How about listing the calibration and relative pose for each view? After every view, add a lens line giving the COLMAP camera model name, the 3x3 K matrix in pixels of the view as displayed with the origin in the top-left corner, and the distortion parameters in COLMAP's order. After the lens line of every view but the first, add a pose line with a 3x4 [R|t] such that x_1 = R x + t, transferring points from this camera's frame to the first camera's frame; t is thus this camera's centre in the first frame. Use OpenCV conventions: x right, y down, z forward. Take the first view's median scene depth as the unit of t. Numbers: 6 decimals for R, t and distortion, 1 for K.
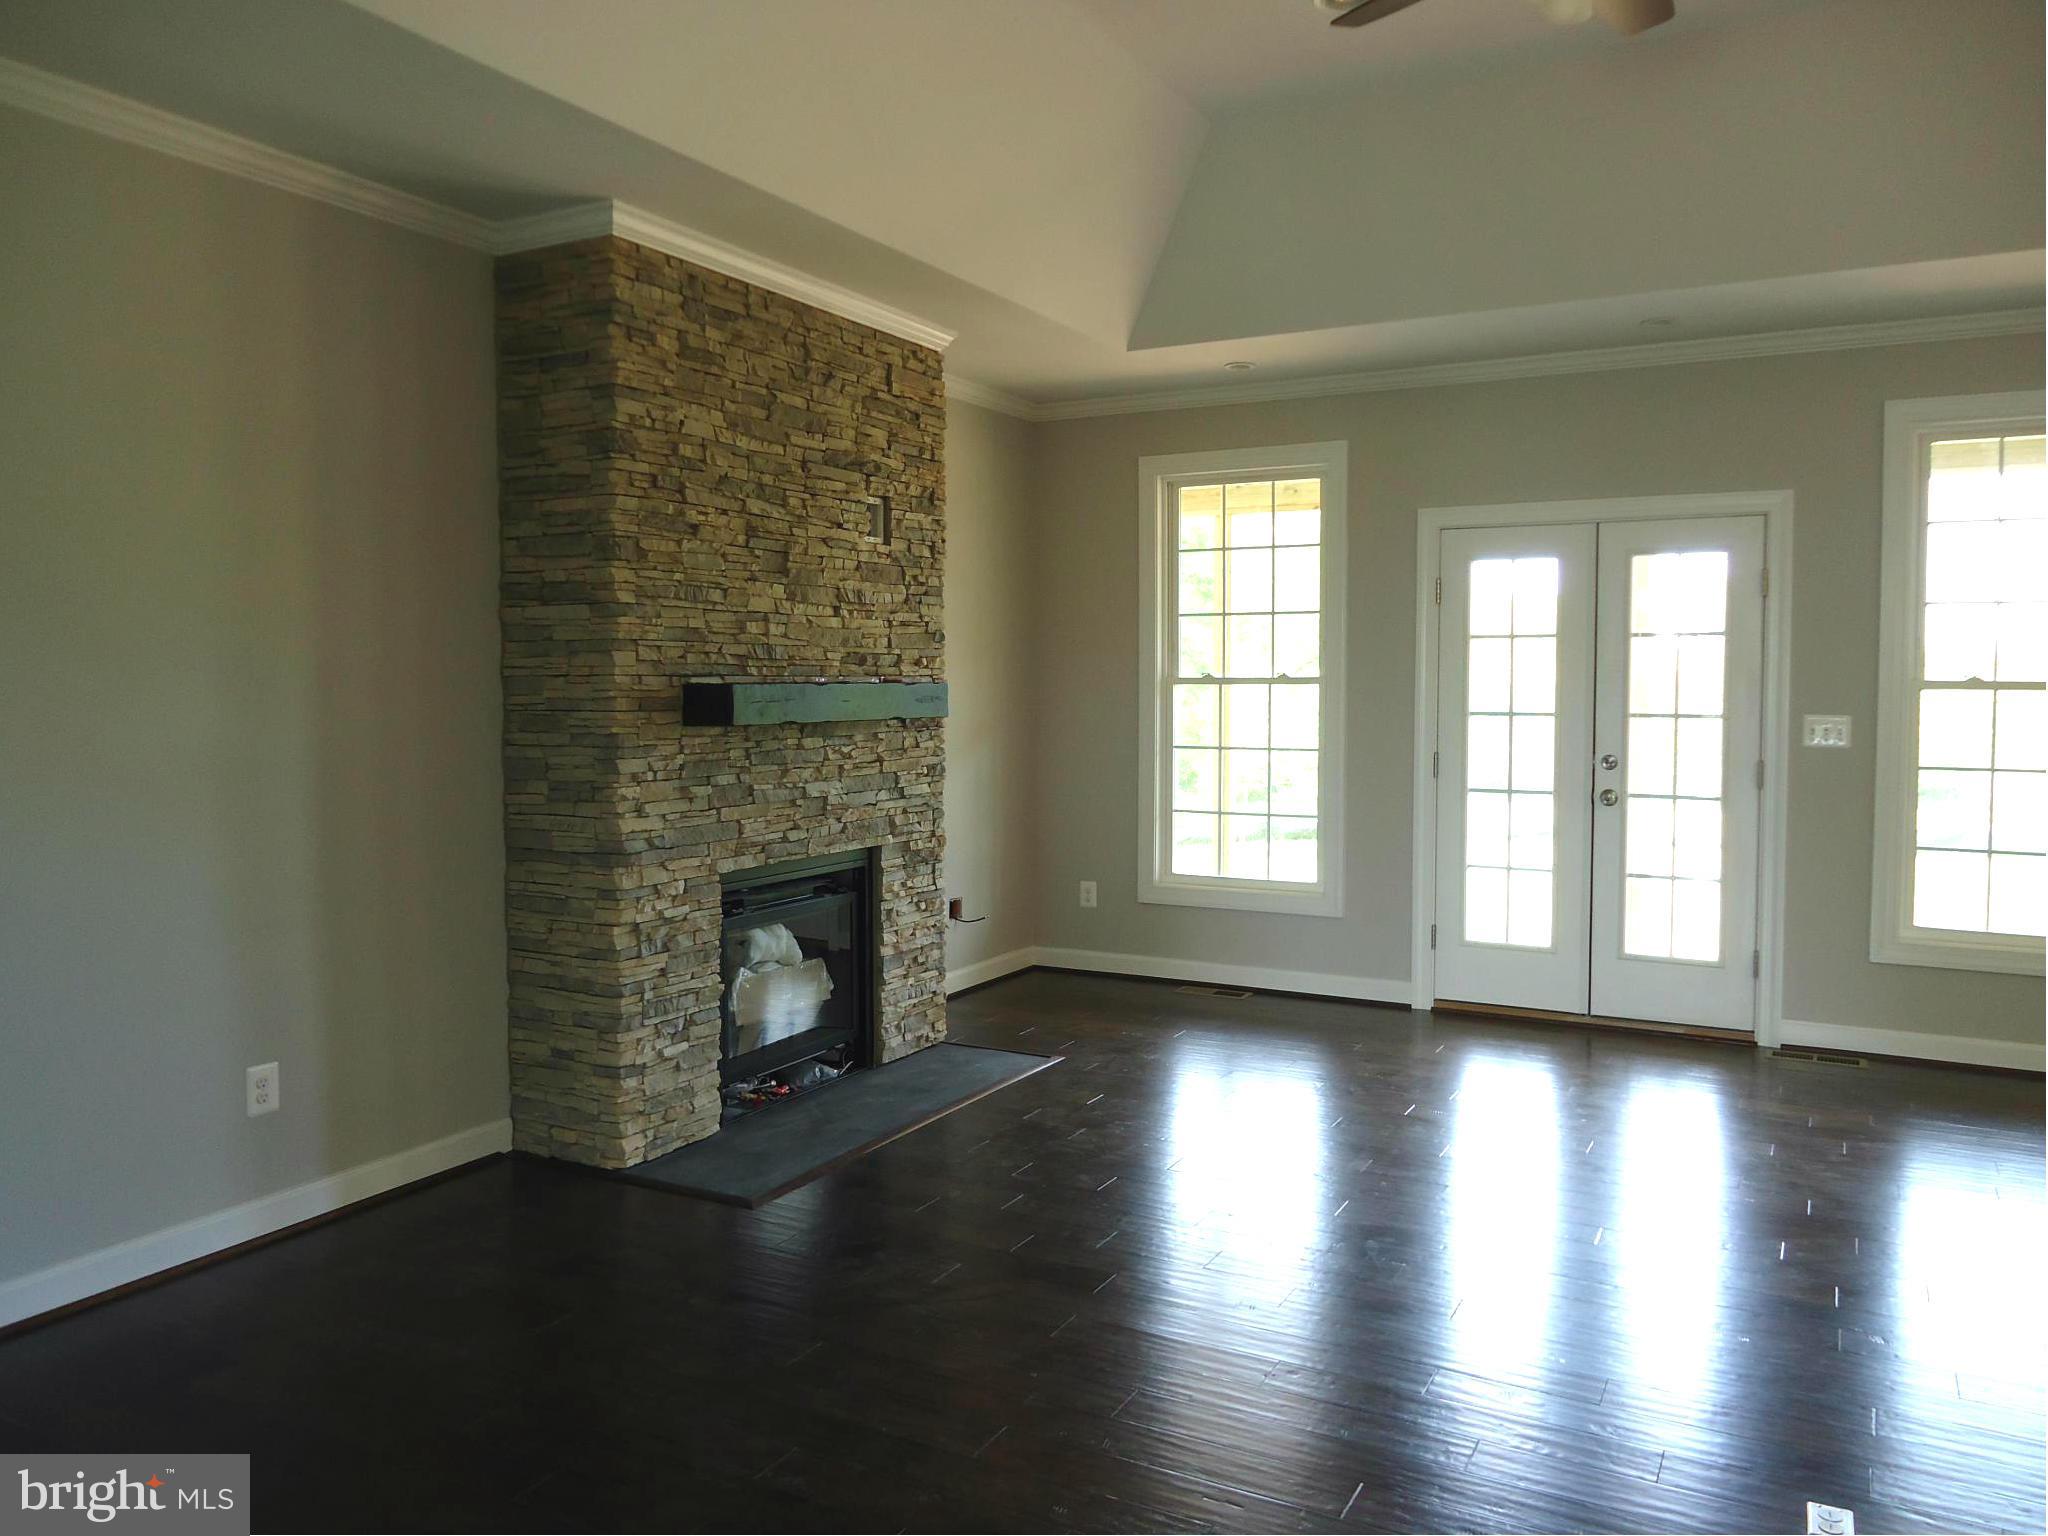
lens RADIAL K [[1513.8, 0, 1007.8], [0, 1513.8, 740.1], [0, 0, 1]] dist [-0.009681, 0.007673]
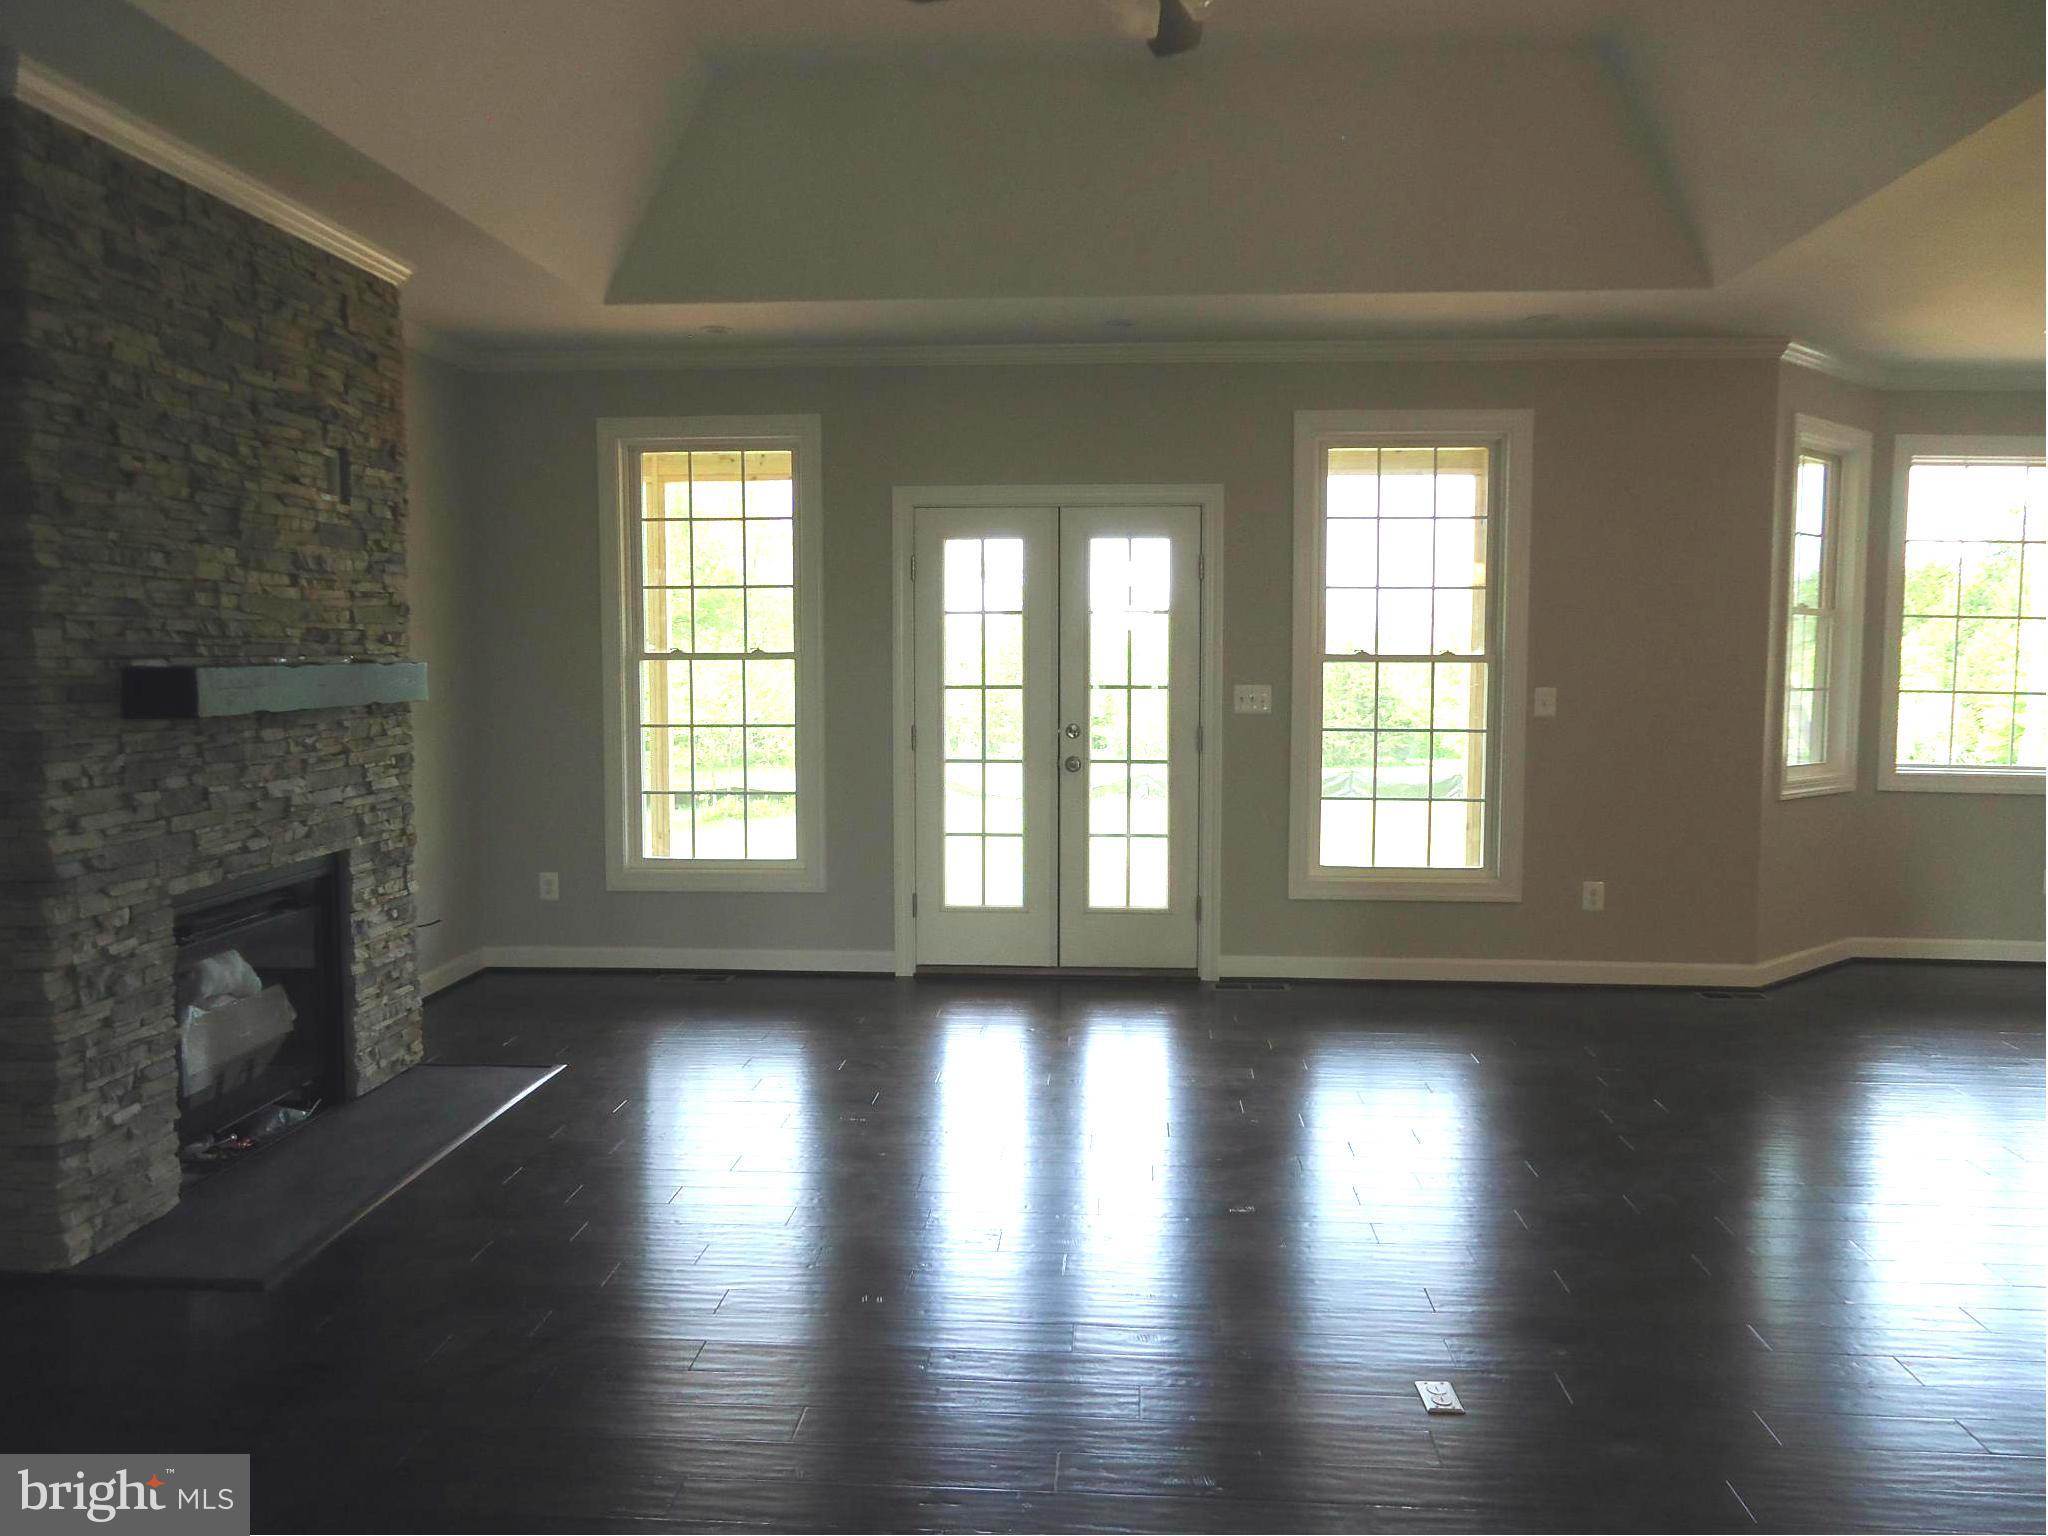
lens RADIAL K [[1513.8, 0, 1032.6], [0, 1513.8, 742.6], [0, 0, 1]] dist [-0.009681, 0.007673]
pose [[0.904289, -0.029521, 0.425899, -0.091914], [0.020223, 0.999449, 0.026337, -0.006468], [-0.426441, -0.015203, 0.904387, 0.041676]]
